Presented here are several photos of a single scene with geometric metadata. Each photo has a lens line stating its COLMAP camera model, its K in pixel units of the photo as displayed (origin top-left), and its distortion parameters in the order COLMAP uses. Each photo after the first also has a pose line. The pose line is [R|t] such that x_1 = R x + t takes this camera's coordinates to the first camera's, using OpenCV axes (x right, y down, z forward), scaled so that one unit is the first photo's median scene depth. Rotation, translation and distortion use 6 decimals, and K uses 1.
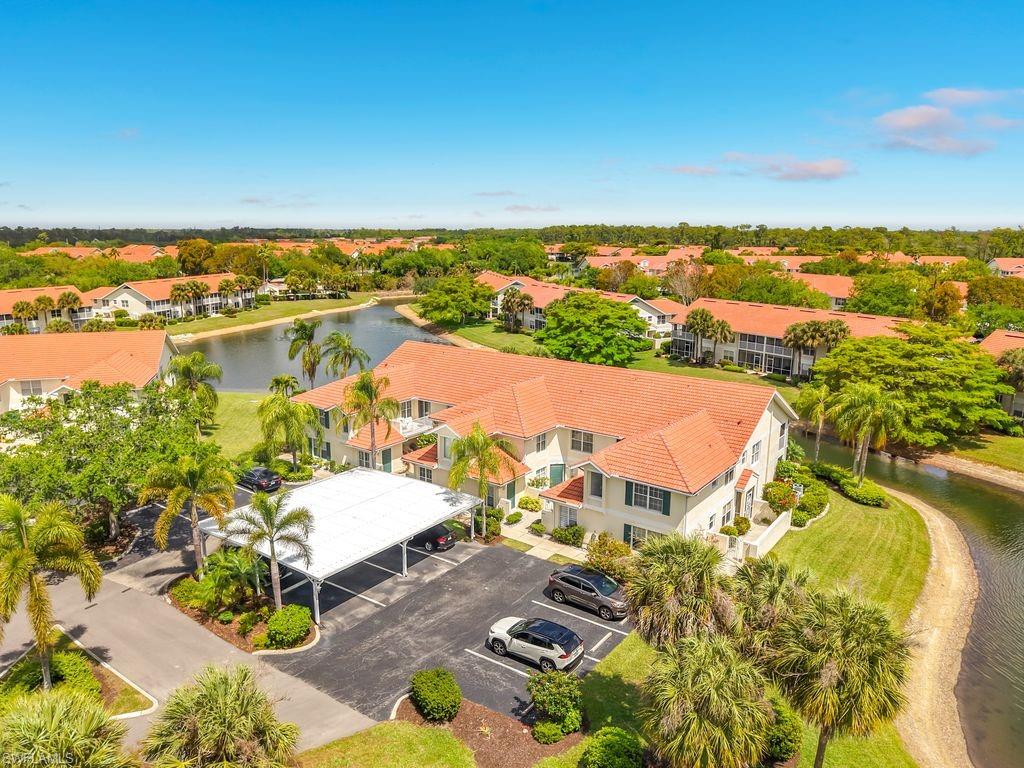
lens RADIAL K [[728.1, 0, 512.0], [0, 728.1, 384.0], [0, 0, 1]] dist [0.001996, 0.000159]
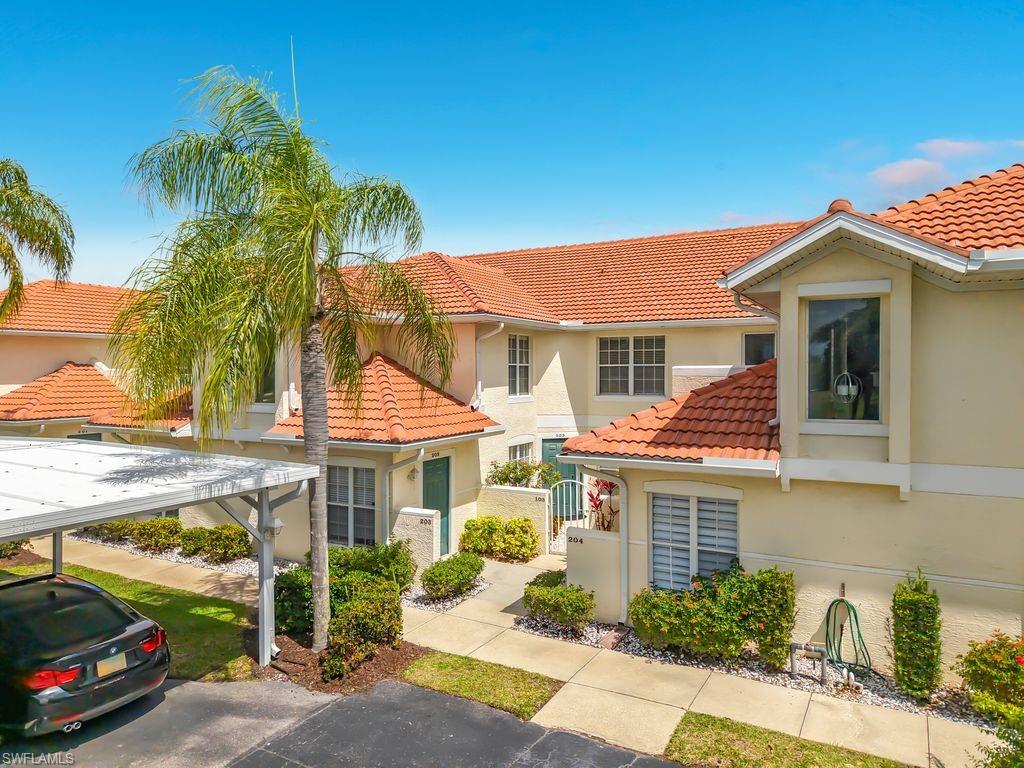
lens RADIAL K [[728.1, 0, 512.0], [0, 728.1, 384.0], [0, 0, 1]] dist [0.001996, 0.000159]
pose [[0.989738, -0.008894, 0.142619, -0.012639], [0.035640, 0.981885, -0.186096, 0.167045], [-0.138381, 0.189269, 0.972126, 0.737724]]
